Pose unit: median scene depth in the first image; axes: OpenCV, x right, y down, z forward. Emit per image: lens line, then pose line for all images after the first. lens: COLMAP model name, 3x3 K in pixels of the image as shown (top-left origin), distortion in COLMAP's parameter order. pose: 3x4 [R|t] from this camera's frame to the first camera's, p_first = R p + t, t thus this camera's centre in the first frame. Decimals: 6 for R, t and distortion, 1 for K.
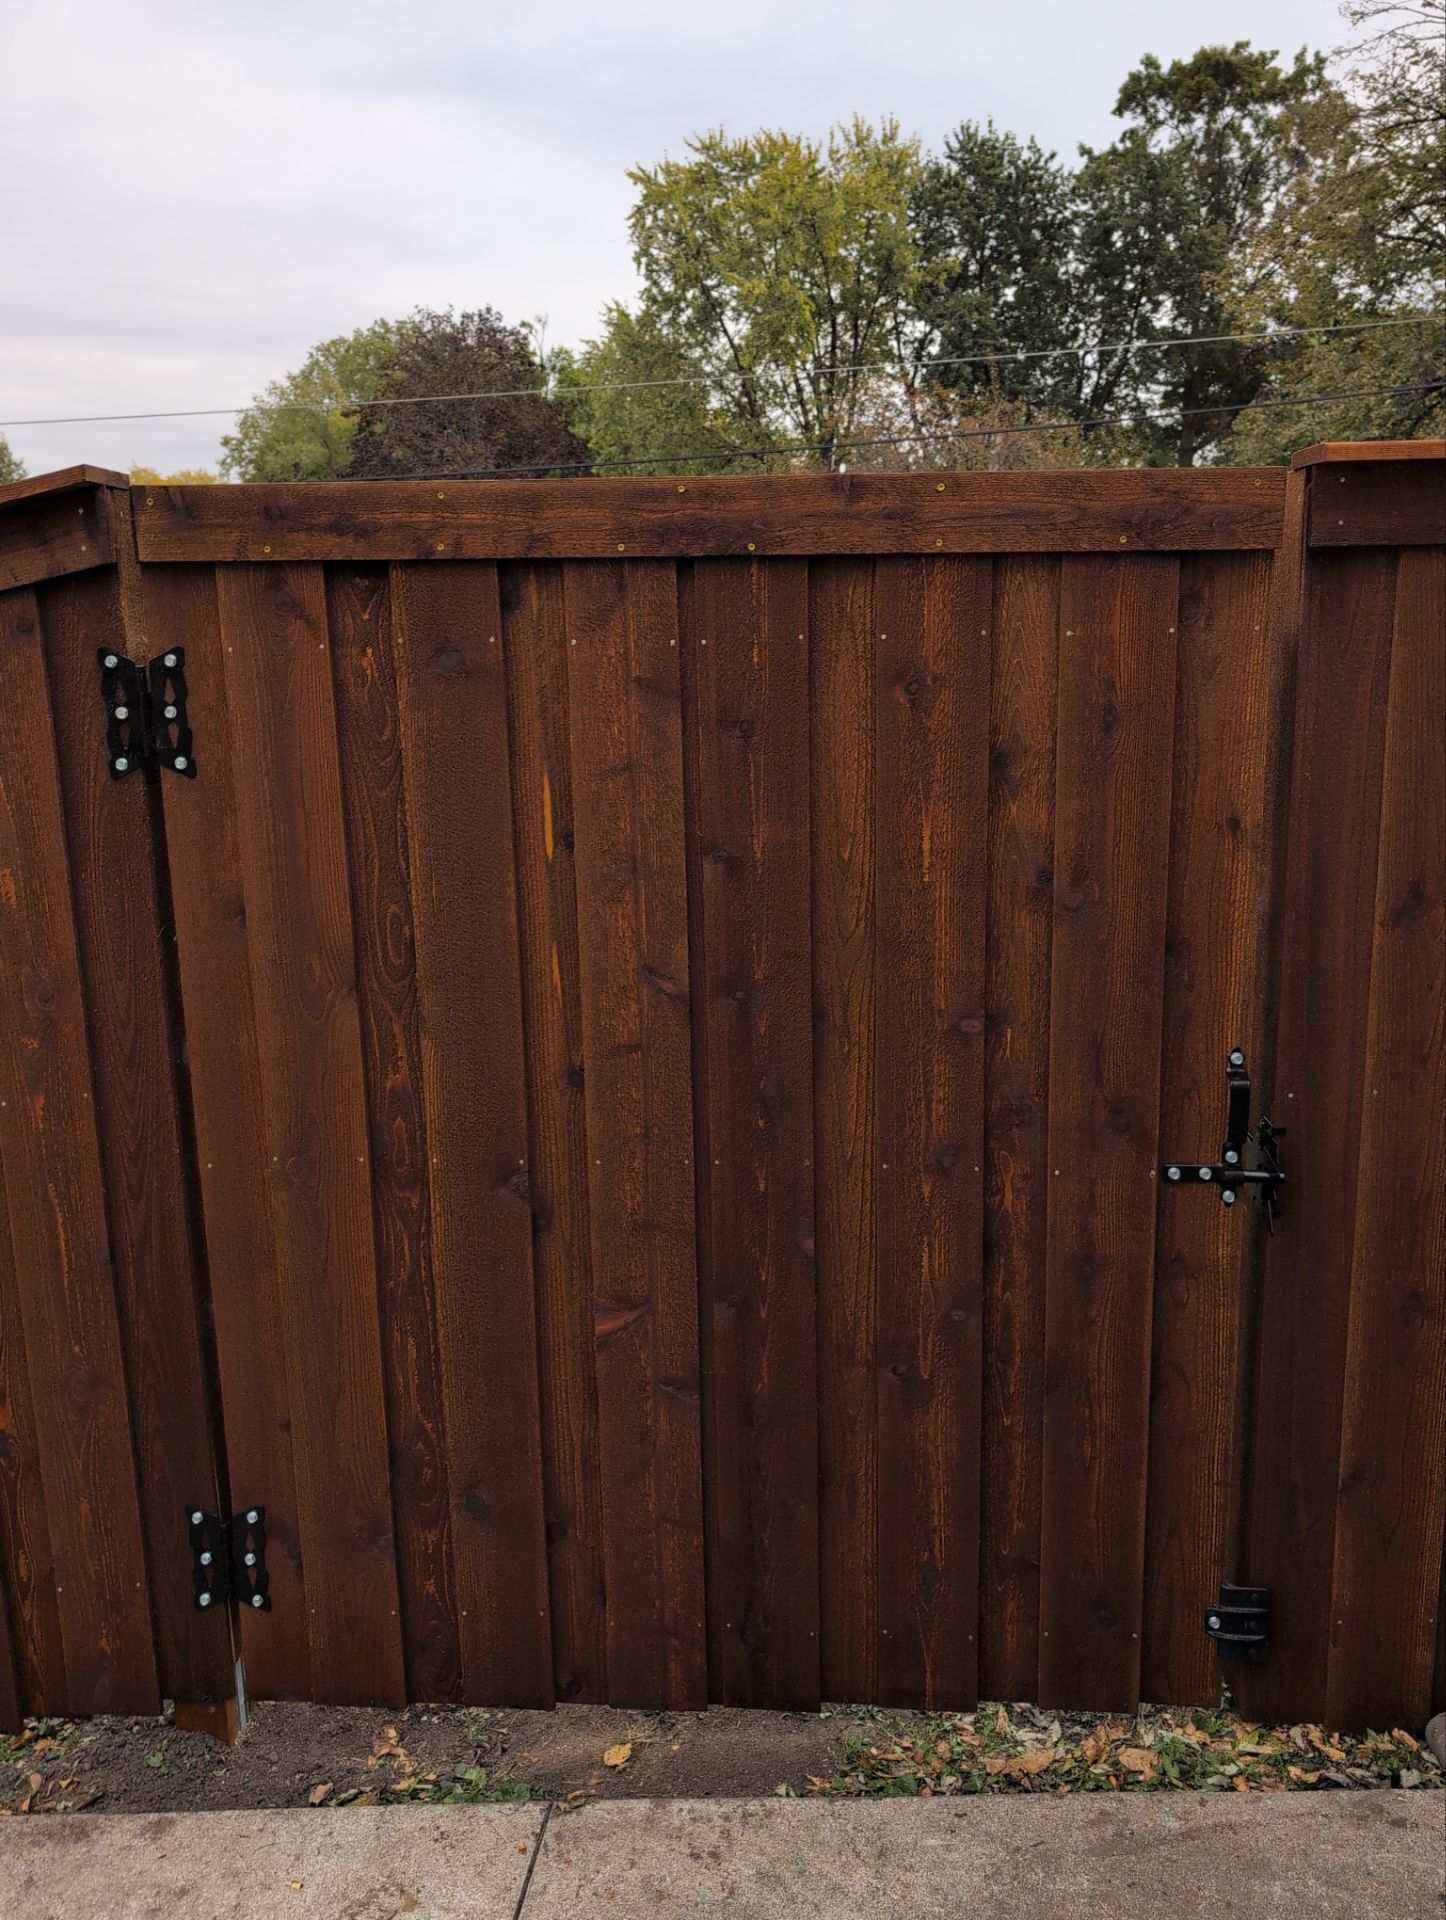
lens RADIAL K [[1607.6, 0, 728.9], [0, 1607.6, 954.0], [0, 0, 1]] dist [0.028059, -0.020843]
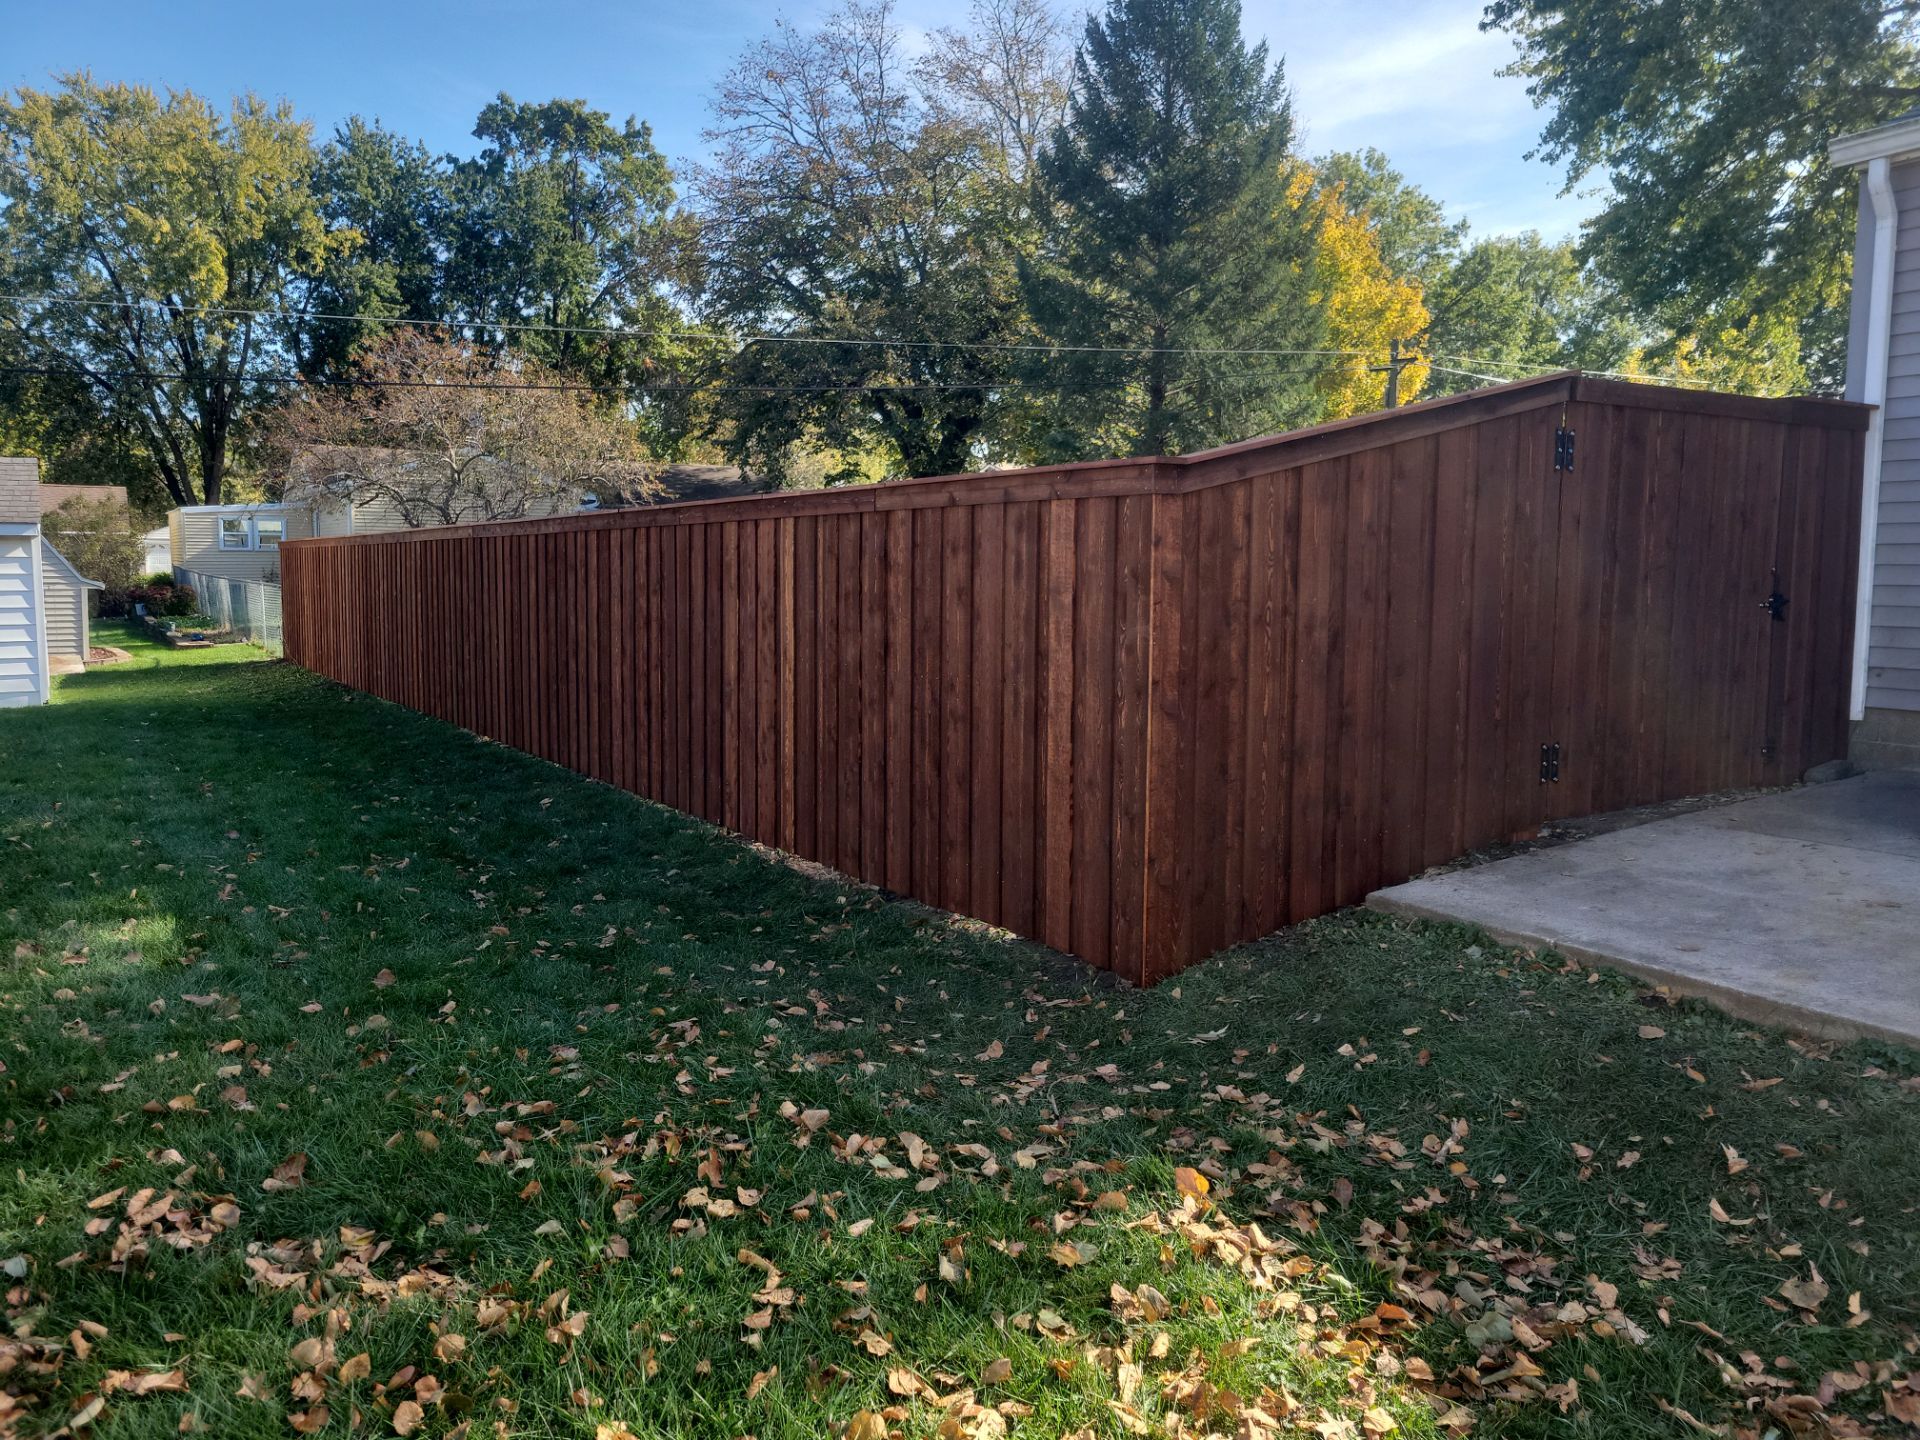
lens RADIAL K [[1445.6, 0, 971.9], [0, 1445.6, 691.3], [0, 0, 1]] dist [0.052440, -0.030316]
pose [[0.811770, -0.028477, 0.583283, -2.539297], [0.098898, 0.991087, -0.089252, 0.379587], [-0.575543, 0.130138, 0.807351, -0.434711]]
